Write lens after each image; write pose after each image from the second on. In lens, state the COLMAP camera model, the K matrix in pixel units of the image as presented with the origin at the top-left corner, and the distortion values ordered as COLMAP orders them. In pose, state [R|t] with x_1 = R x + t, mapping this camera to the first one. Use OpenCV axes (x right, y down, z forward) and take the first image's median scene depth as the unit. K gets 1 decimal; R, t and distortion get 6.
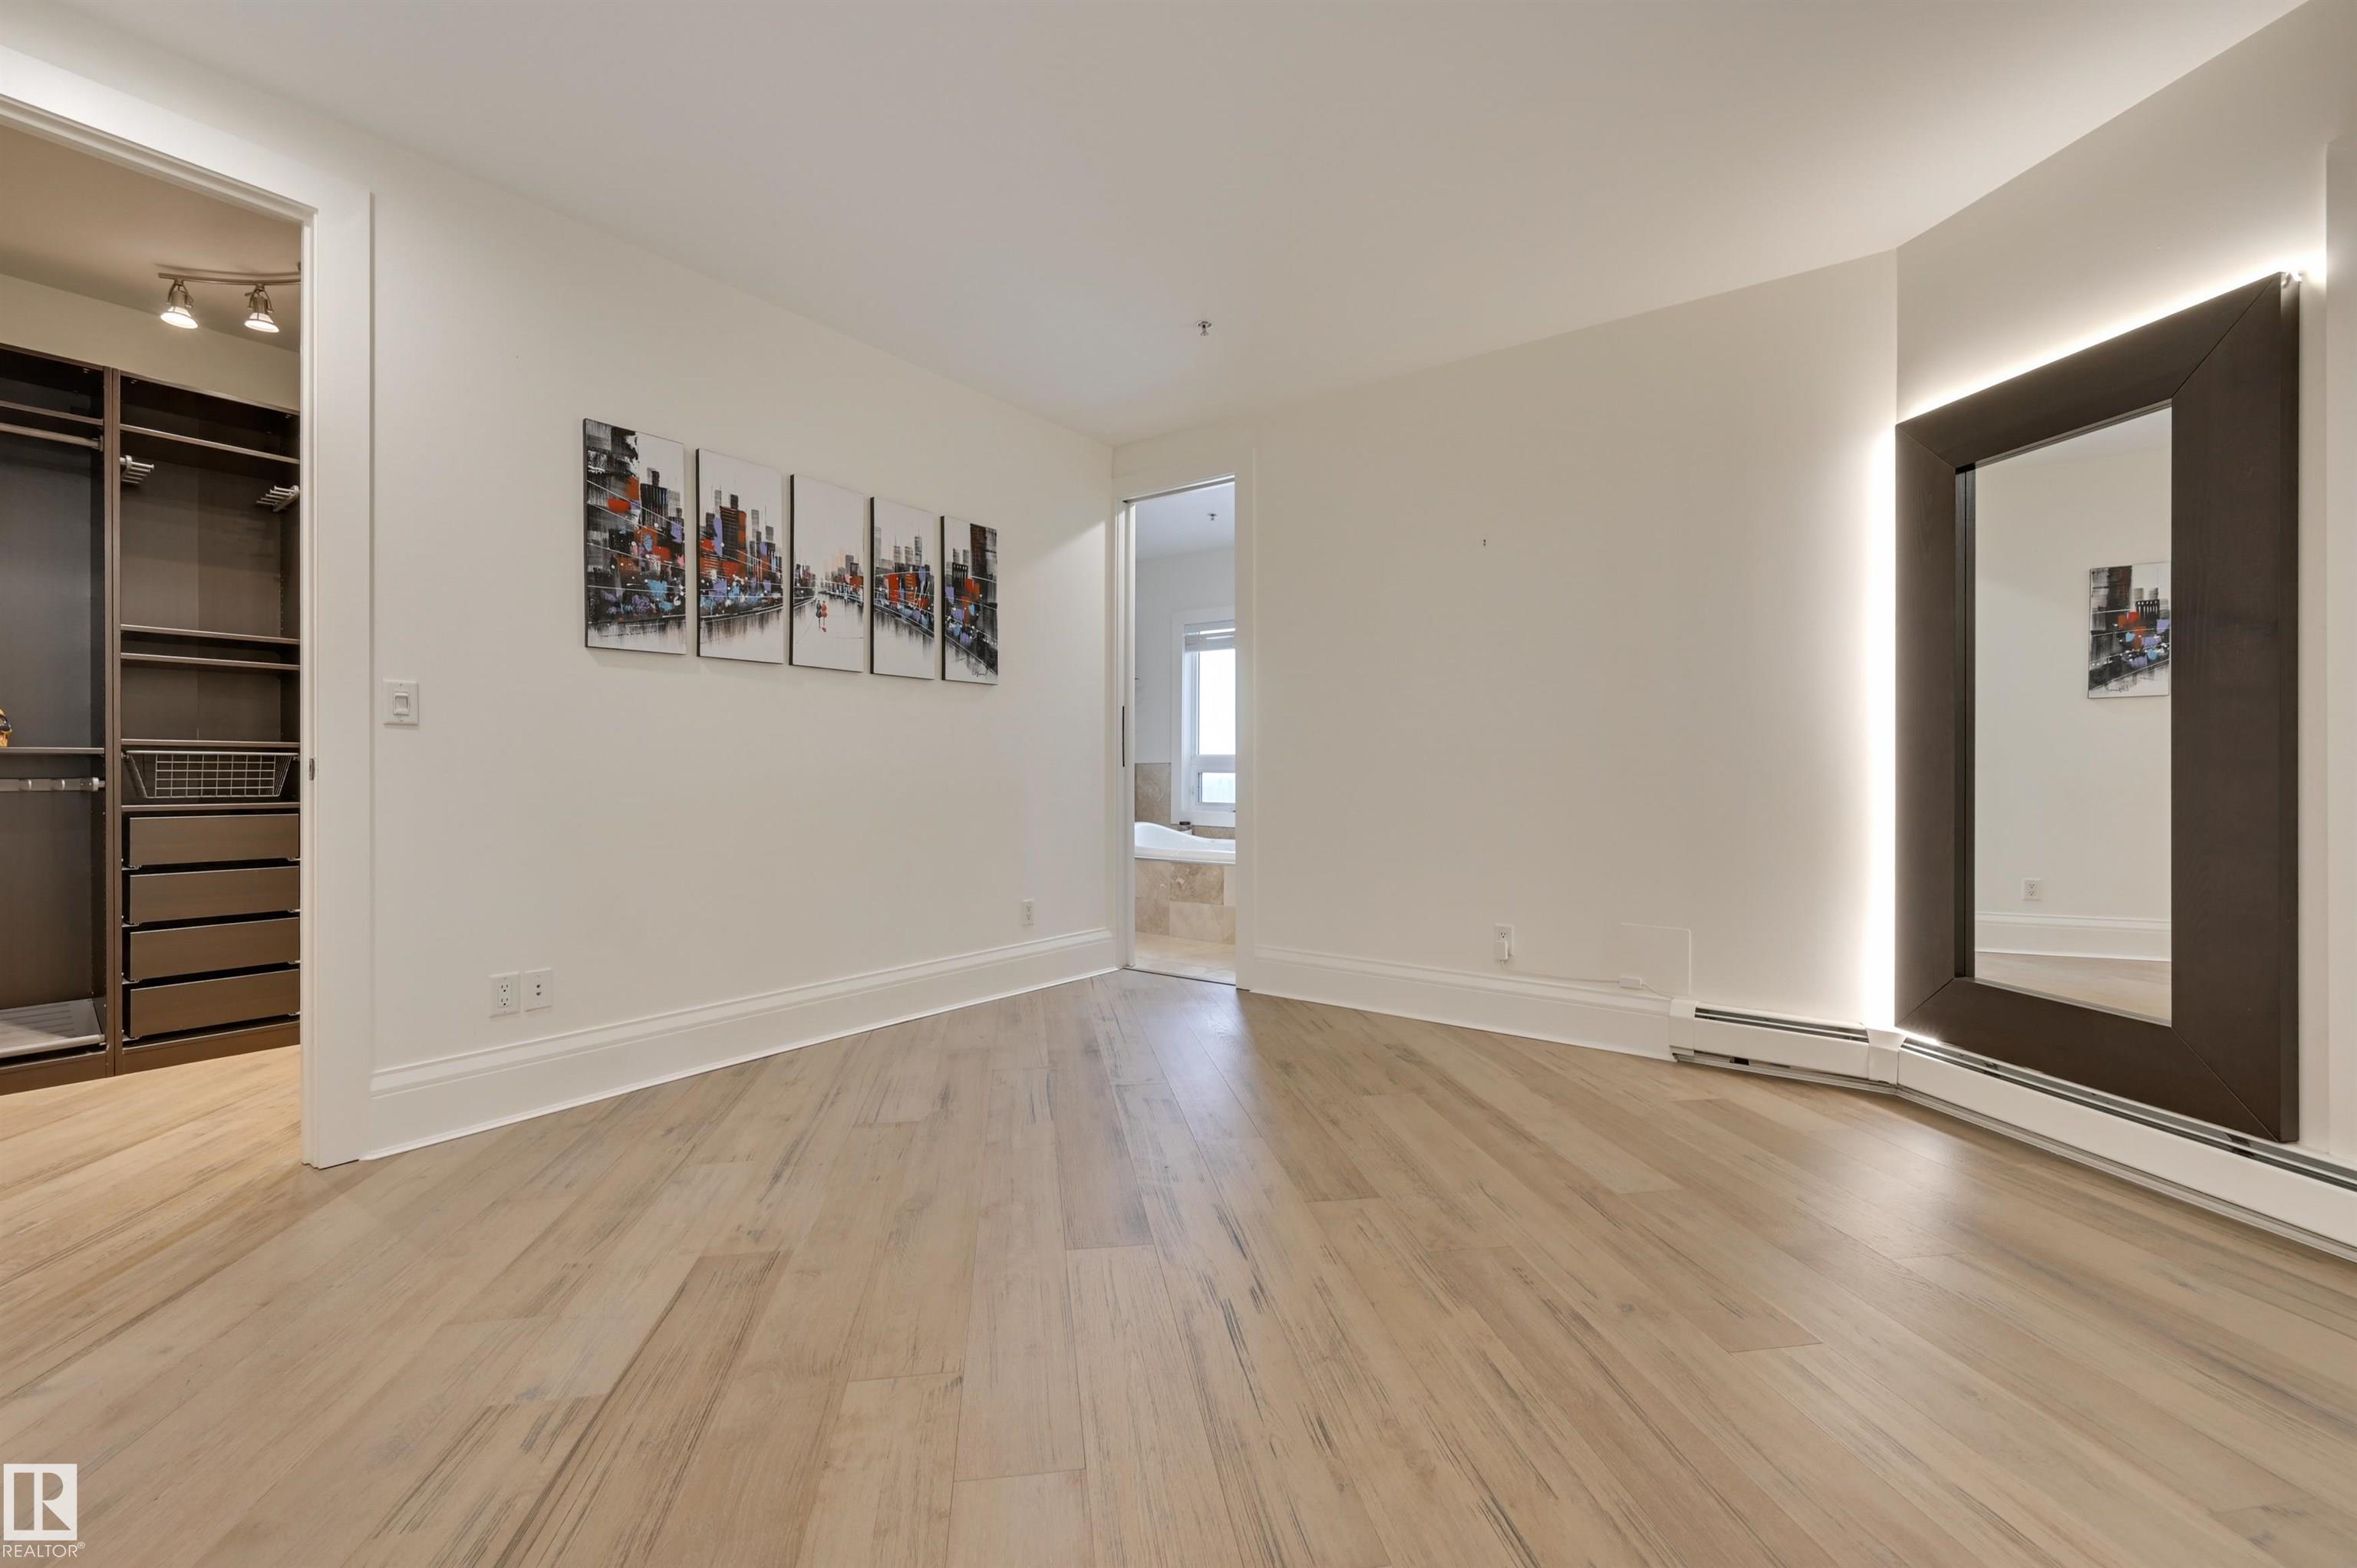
lens RADIAL K [[966.7, 0, 1178.8], [0, 966.7, 774.0], [0, 0, 1]] dist [-0.003065, 0.000931]
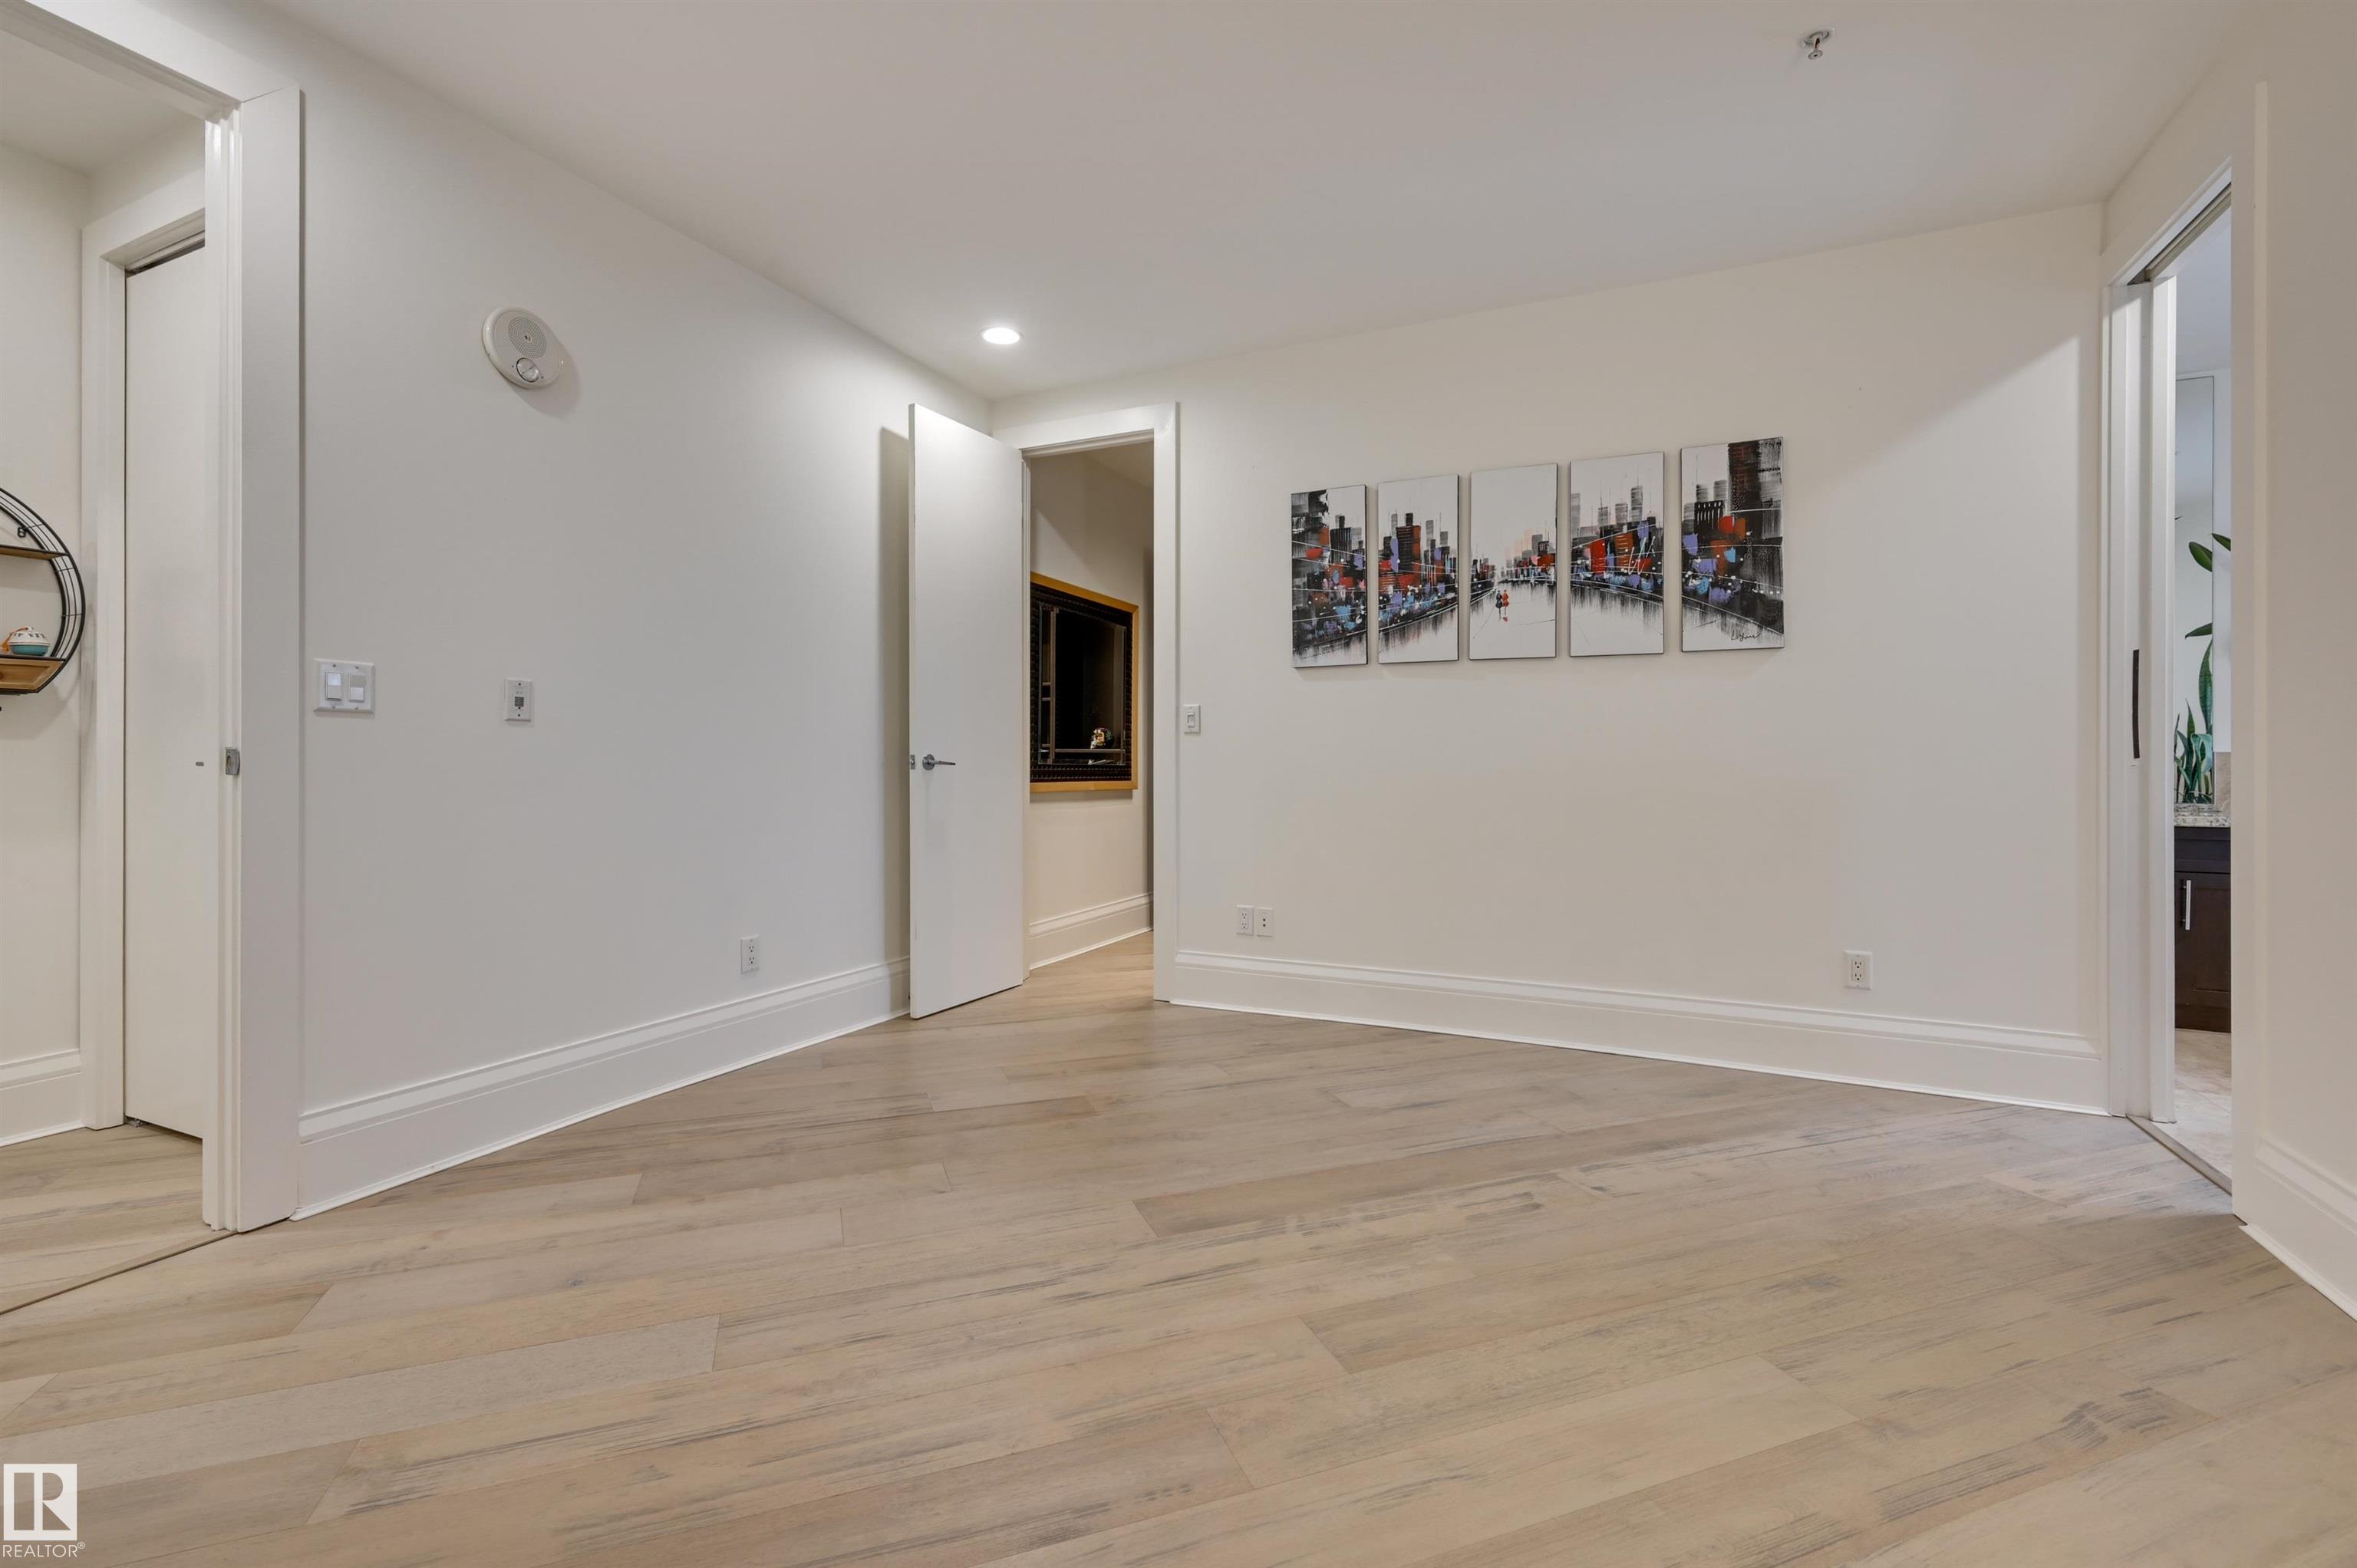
lens RADIAL K [[1026.2, 0, 1159.3], [0, 1026.2, 768.0], [0, 0, 1]] dist [-0.004827, 0.001426]
pose [[0.175513, 0.007781, -0.984446, 0.732472], [-0.005532, 0.999961, 0.006917, -0.005280], [0.984462, 0.004231, 0.175549, 0.585473]]
